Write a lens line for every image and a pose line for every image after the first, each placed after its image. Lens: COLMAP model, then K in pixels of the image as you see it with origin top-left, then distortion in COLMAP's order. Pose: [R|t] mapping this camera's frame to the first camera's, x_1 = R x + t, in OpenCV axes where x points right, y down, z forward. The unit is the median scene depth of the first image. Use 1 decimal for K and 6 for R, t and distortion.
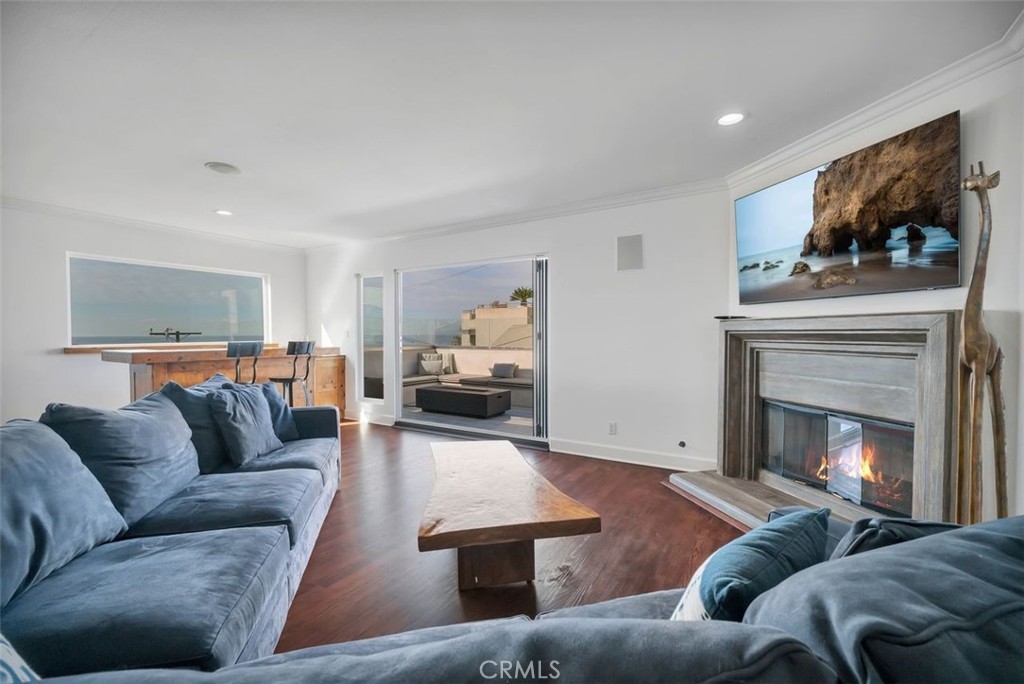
lens RADIAL K [[429.1, 0, 512.0], [0, 429.1, 342.0], [0, 0, 1]] dist [0.002457, 0.000309]
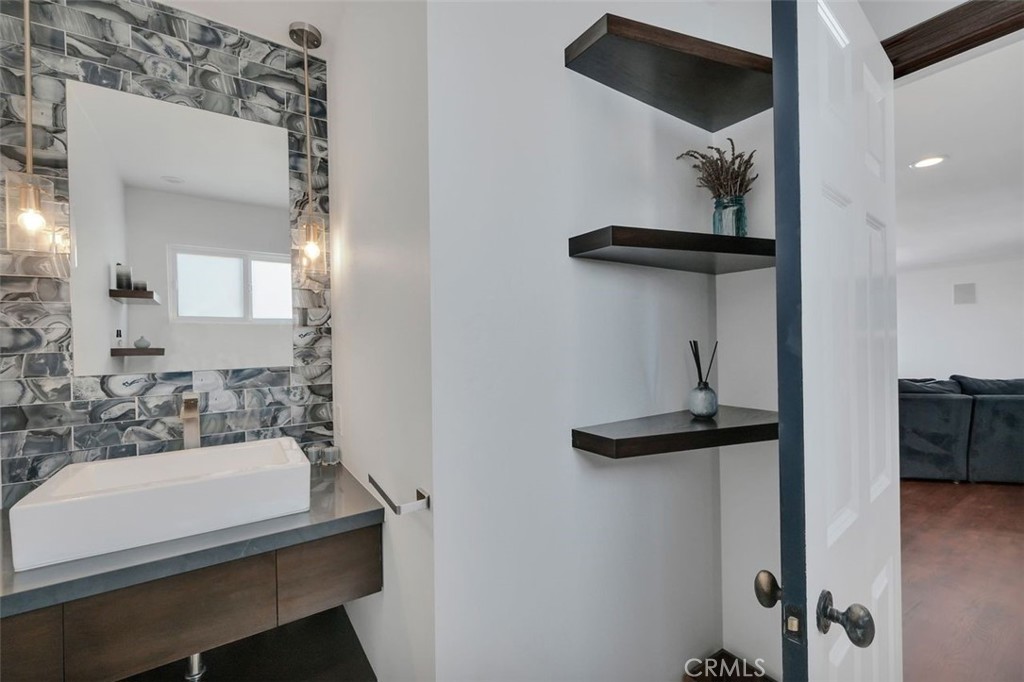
lens RADIAL K [[429.1, 0, 512.0], [0, 429.1, 341.0], [0, 0, 1]] dist [0.002457, 0.000309]
pose [[0.909364, -0.004702, -0.415974, -0.627047], [-0.003853, 0.999798, -0.019725, 0.013206], [0.415983, 0.019540, 0.909163, -1.238250]]
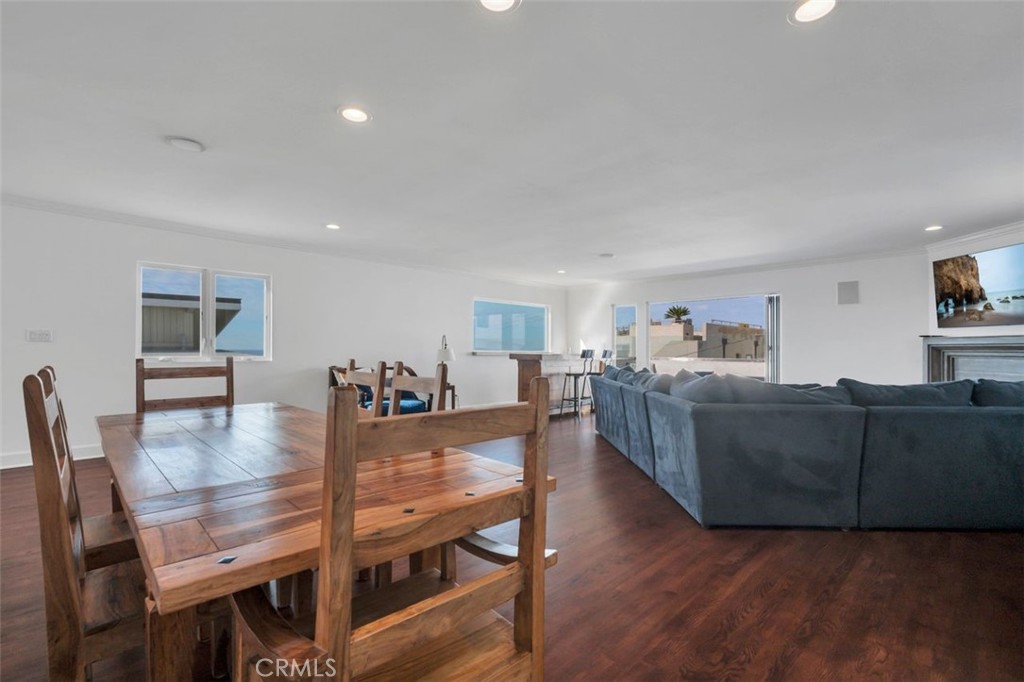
lens RADIAL K [[450.7, 0, 512.0], [0, 450.7, 341.0], [0, 0, 1]] dist [0.001172, -0.000191]
pose [[0.969139, 0.007781, -0.246391, -0.474764], [-0.017817, 0.999099, -0.038527, 0.042146], [0.245869, 0.041728, 0.968404, -0.809236]]
